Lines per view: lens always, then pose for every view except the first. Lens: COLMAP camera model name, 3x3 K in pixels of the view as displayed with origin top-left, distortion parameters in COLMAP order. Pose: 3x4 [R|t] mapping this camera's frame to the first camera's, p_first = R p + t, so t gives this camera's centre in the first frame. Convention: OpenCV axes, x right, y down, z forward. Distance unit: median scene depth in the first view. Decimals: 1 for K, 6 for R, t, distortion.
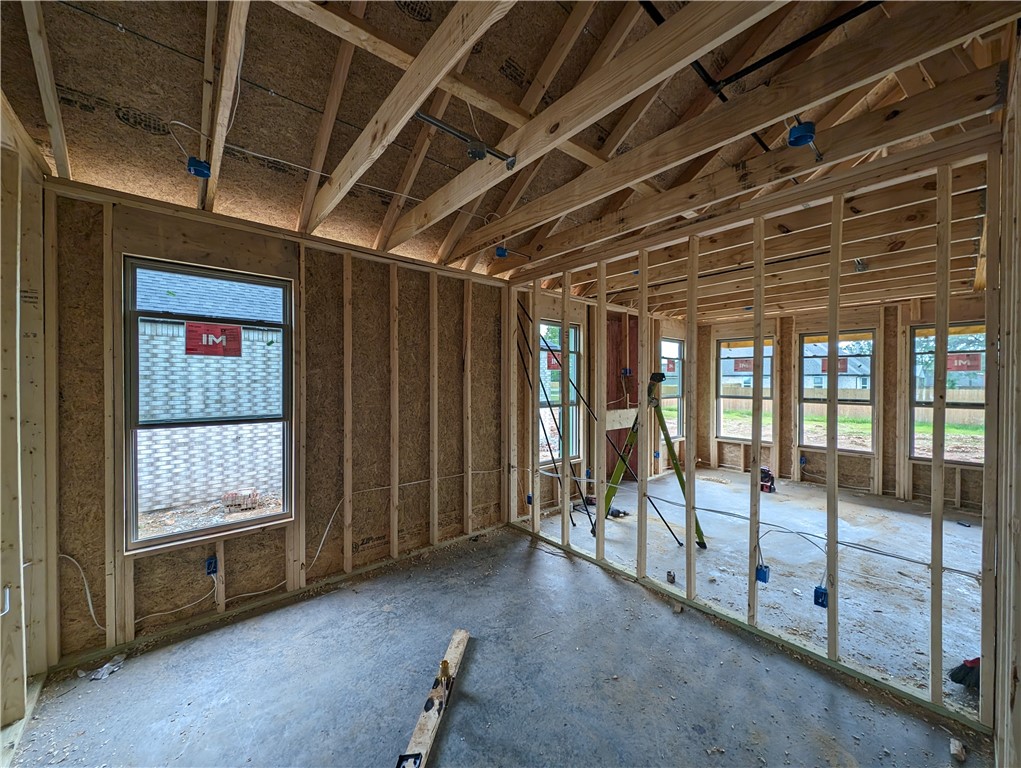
lens RADIAL K [[385.9, 0, 513.4], [0, 385.9, 383.2], [0, 0, 1]] dist [-0.000290, -0.000546]
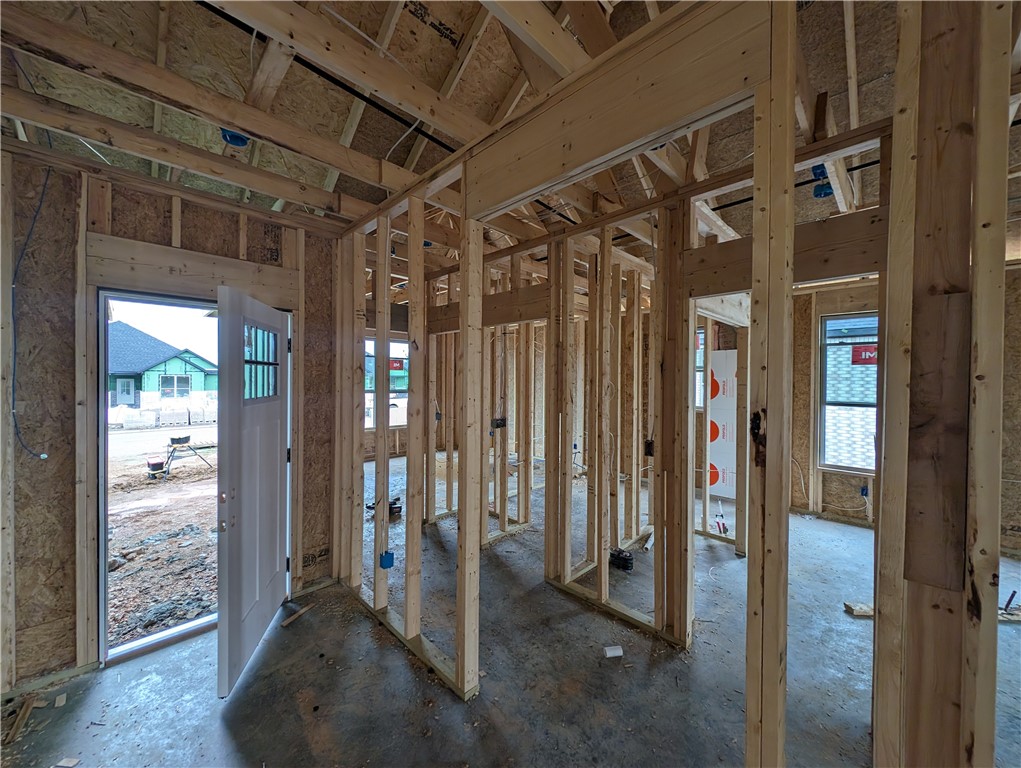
lens RADIAL K [[385.9, 0, 513.4], [0, 385.9, 383.2], [0, 0, 1]] dist [-0.000290, -0.000546]
pose [[0.072085, 0.006837, -0.997375, 0.772675], [-0.014033, 0.999884, 0.005840, 0.019780], [0.997300, 0.013575, 0.072172, -0.643041]]
